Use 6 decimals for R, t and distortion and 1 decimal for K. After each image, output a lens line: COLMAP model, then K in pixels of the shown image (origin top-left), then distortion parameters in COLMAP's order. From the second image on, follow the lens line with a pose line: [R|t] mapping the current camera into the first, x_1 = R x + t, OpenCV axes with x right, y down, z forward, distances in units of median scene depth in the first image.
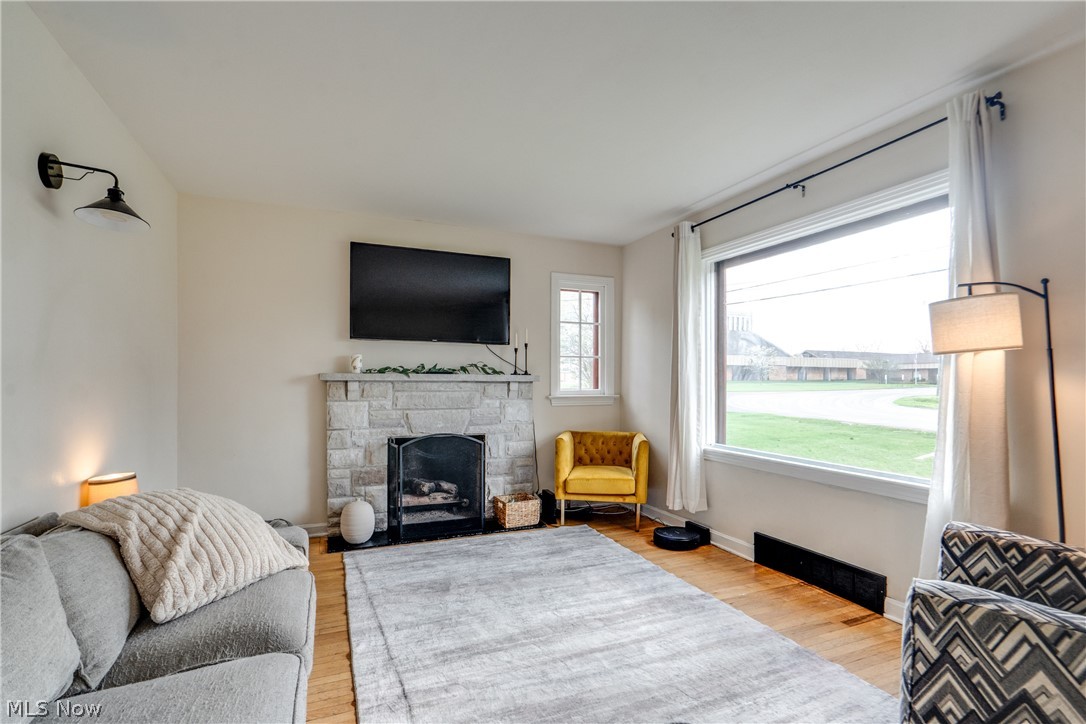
lens RADIAL K [[491.0, 0, 513.7], [0, 491.0, 376.8], [0, 0, 1]] dist [0.001172, 0.000443]
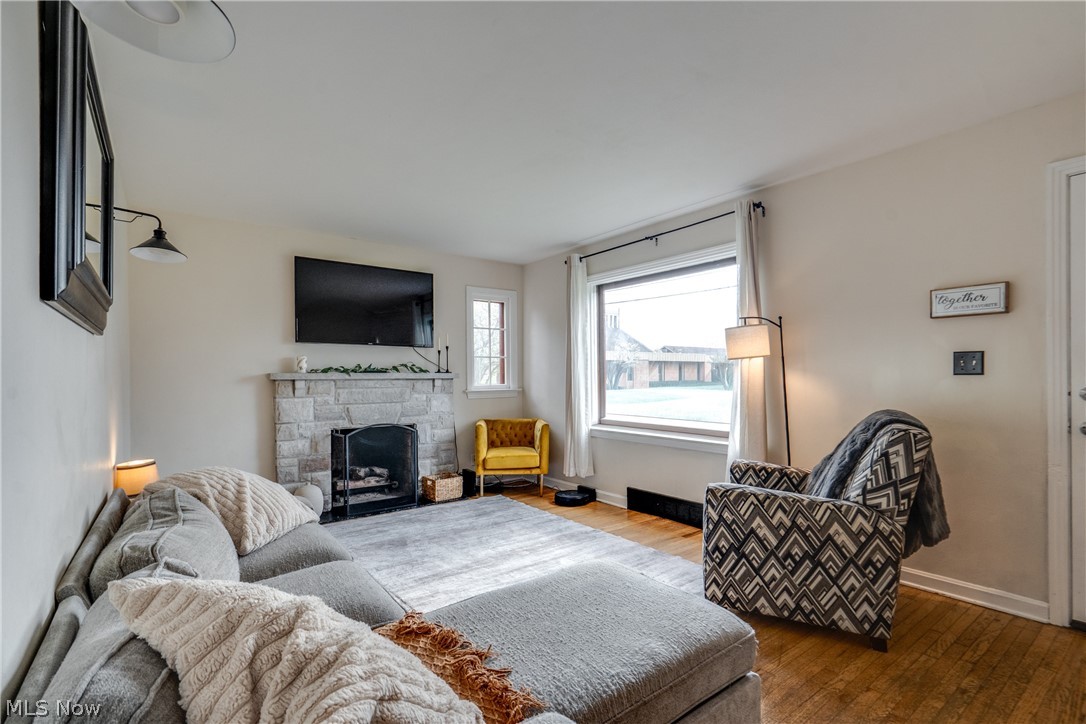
lens RADIAL K [[502.5, 0, 511.8], [0, 502.5, 367.8], [0, 0, 1]] dist [-0.001168, 0.000242]
pose [[0.971222, -0.006992, 0.238073, -0.129470], [0.008930, 0.999935, -0.007062, -0.006859], [-0.238008, 0.008985, 0.971222, -0.241947]]
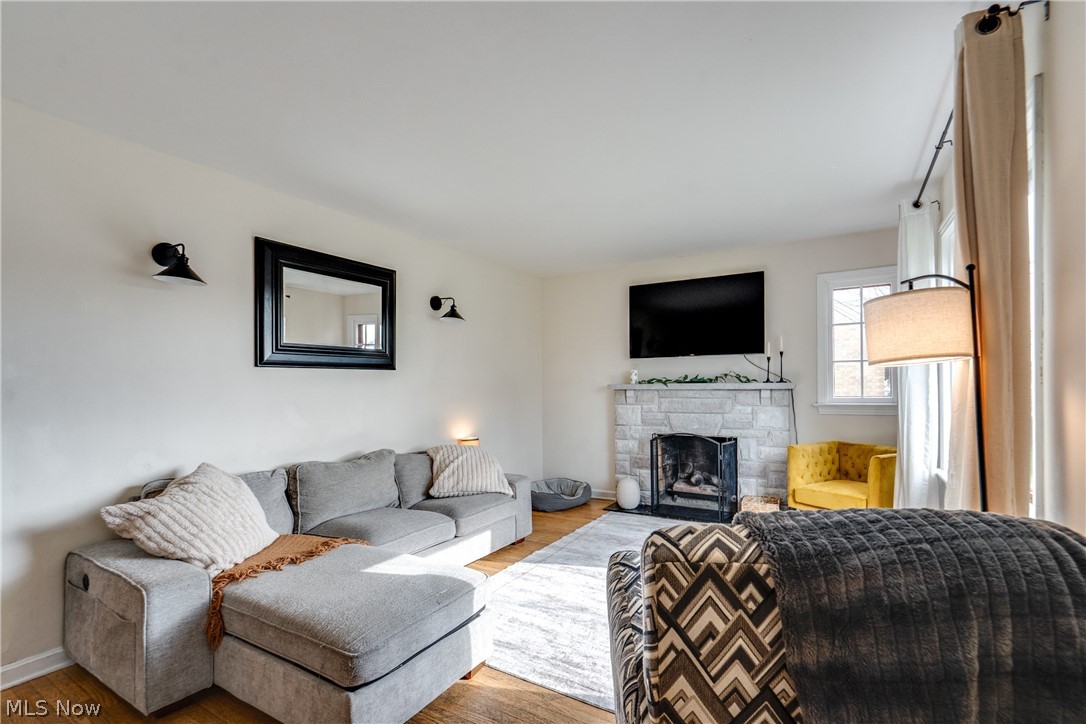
lens RADIAL K [[485.8, 0, 564.0], [0, 485.8, 376.3], [0, 0, 1]] dist [-0.000067, 0.000050]
pose [[0.618891, -0.023894, -0.785113, 0.616593], [0.023162, 0.999658, -0.012166, -0.016808], [0.785135, -0.010655, 0.619233, 0.029081]]
